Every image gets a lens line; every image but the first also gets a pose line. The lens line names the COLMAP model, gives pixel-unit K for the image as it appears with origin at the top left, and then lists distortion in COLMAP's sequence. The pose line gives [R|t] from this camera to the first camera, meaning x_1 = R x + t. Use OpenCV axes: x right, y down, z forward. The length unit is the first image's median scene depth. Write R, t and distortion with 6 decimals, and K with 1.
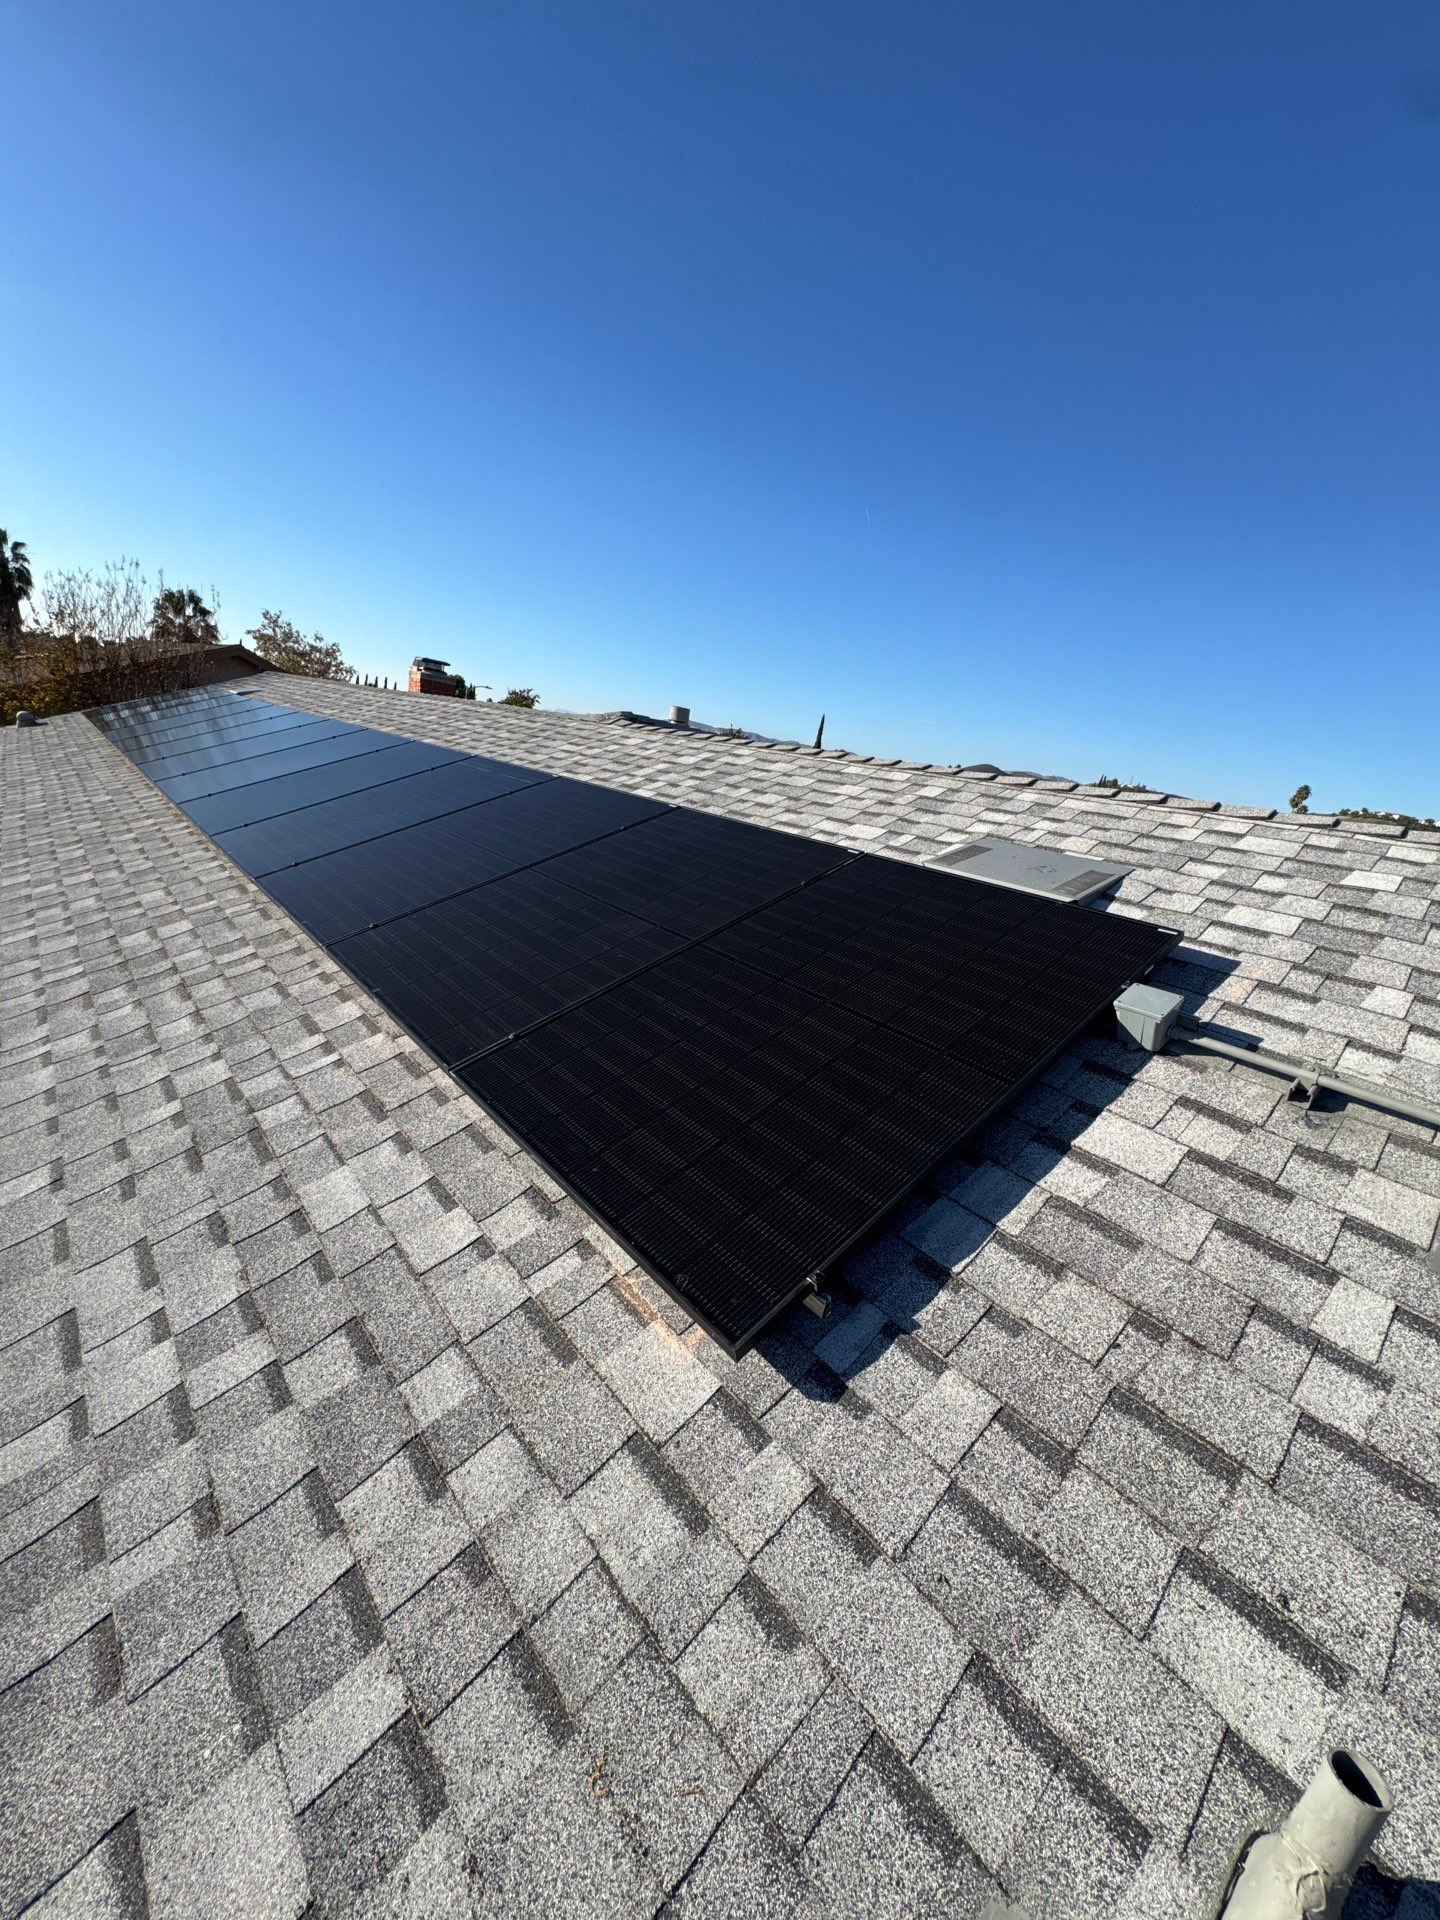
lens RADIAL K [[764.3, 0, 719.9], [0, 764.3, 948.8], [0, 0, 1]] dist [-0.002074, 0.001115]
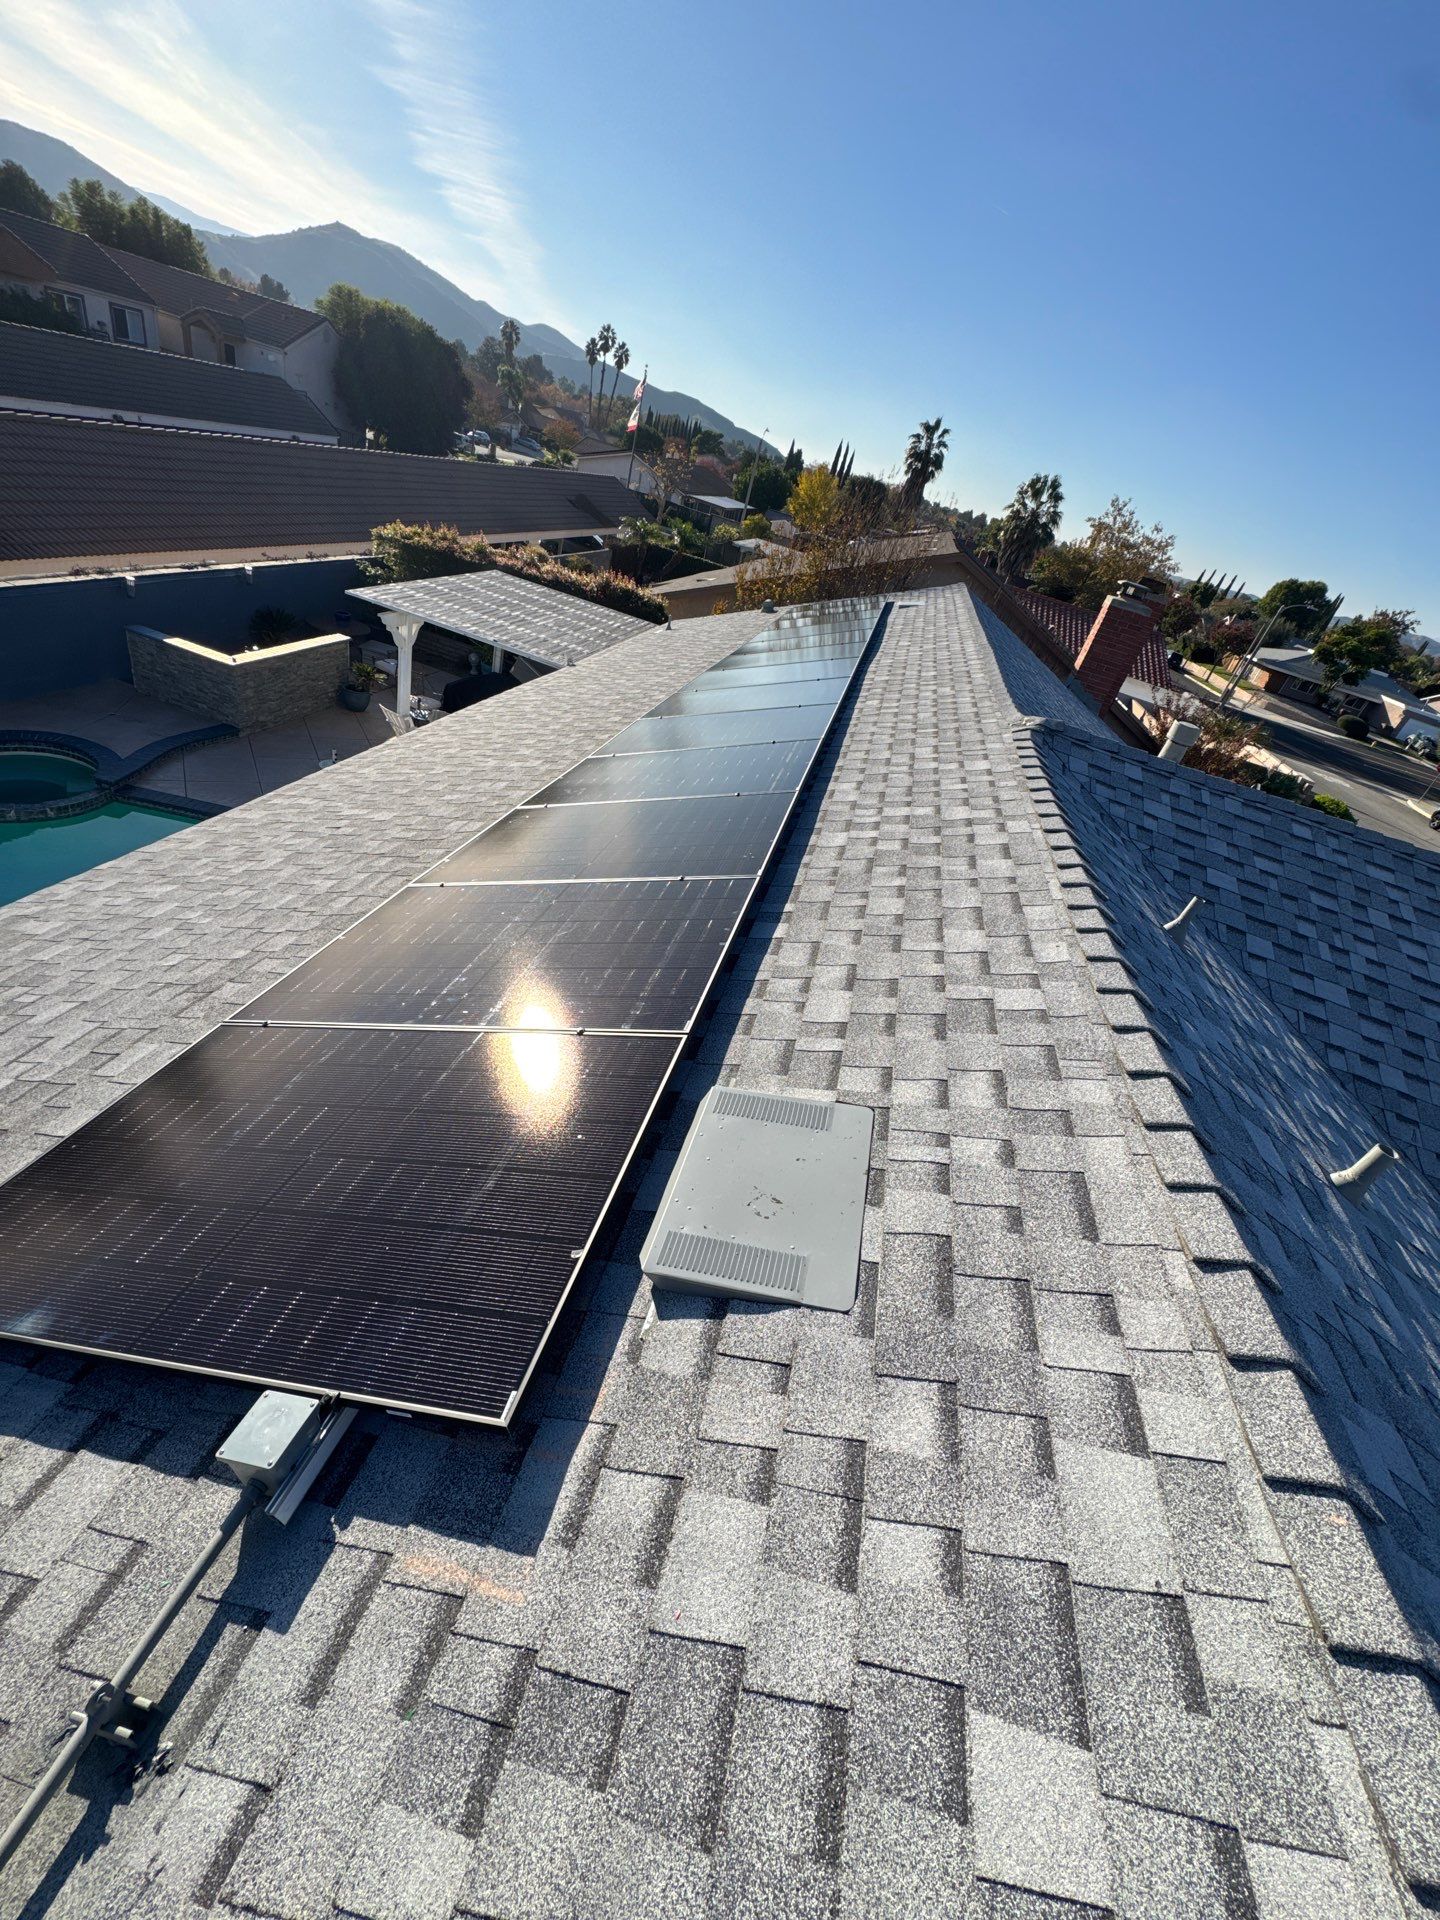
lens RADIAL K [[764.3, 0, 724.2], [0, 764.3, 953.5], [0, 0, 1]] dist [-0.002074, 0.001115]
pose [[0.586713, 0.431879, -0.685017, 0.681478], [-0.341553, 0.898966, 0.274228, -0.409652], [0.734241, 0.073076, 0.674945, 0.496945]]
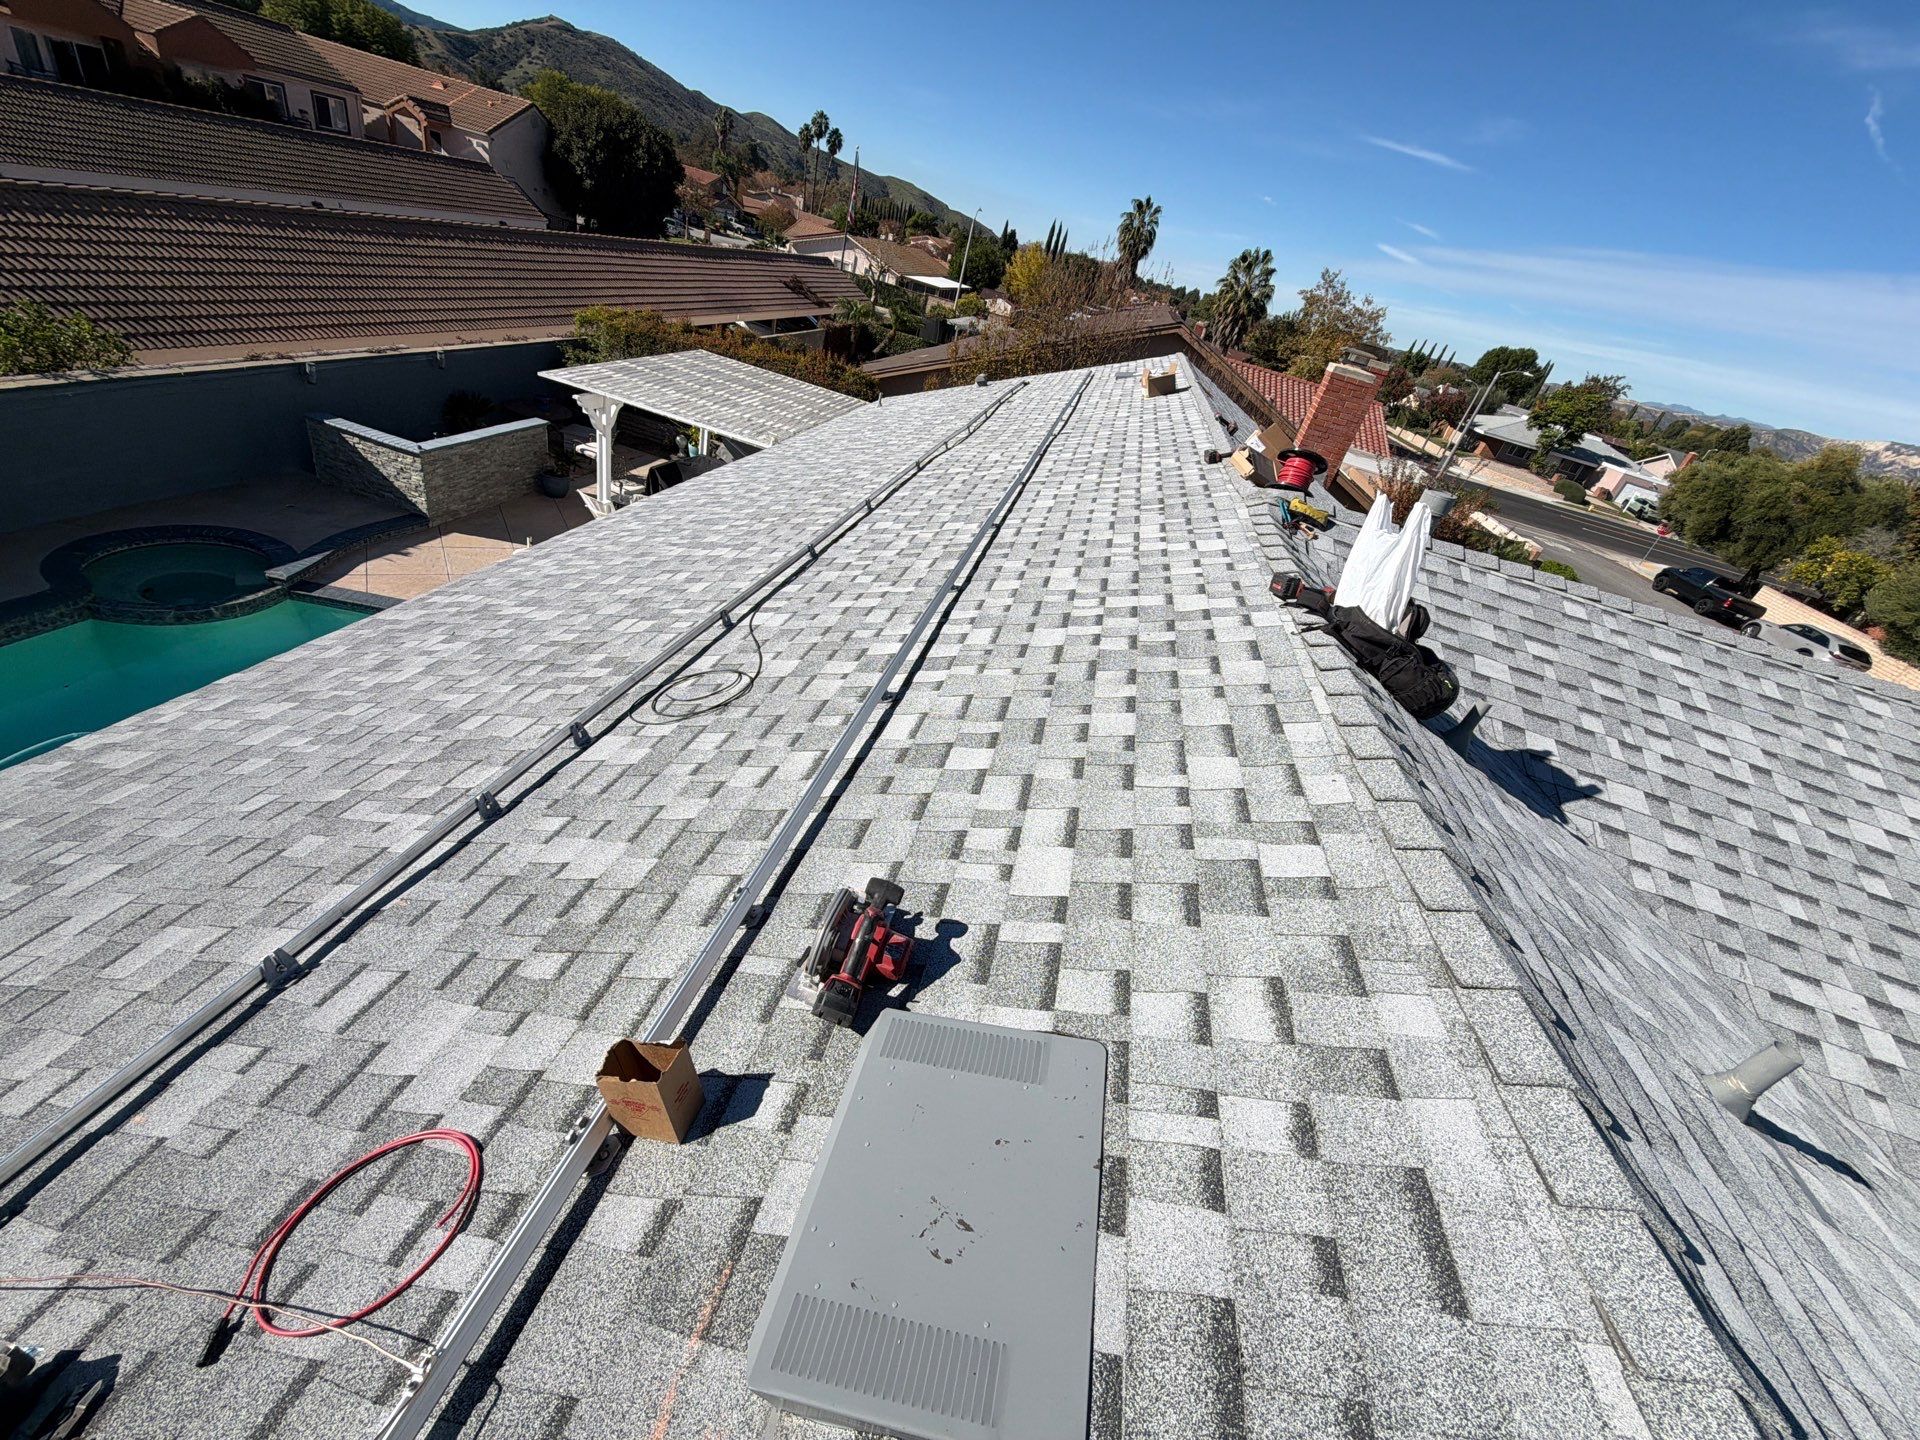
lens RADIAL K [[764.3, 0, 959.5], [0, 764.3, 714.5], [0, 0, 1]] dist [-0.002074, 0.001115]
pose [[0.604977, 0.403960, -0.686162, 0.548176], [-0.322411, 0.912223, 0.252784, -0.426589], [0.728048, 0.068298, 0.682115, 0.648419]]
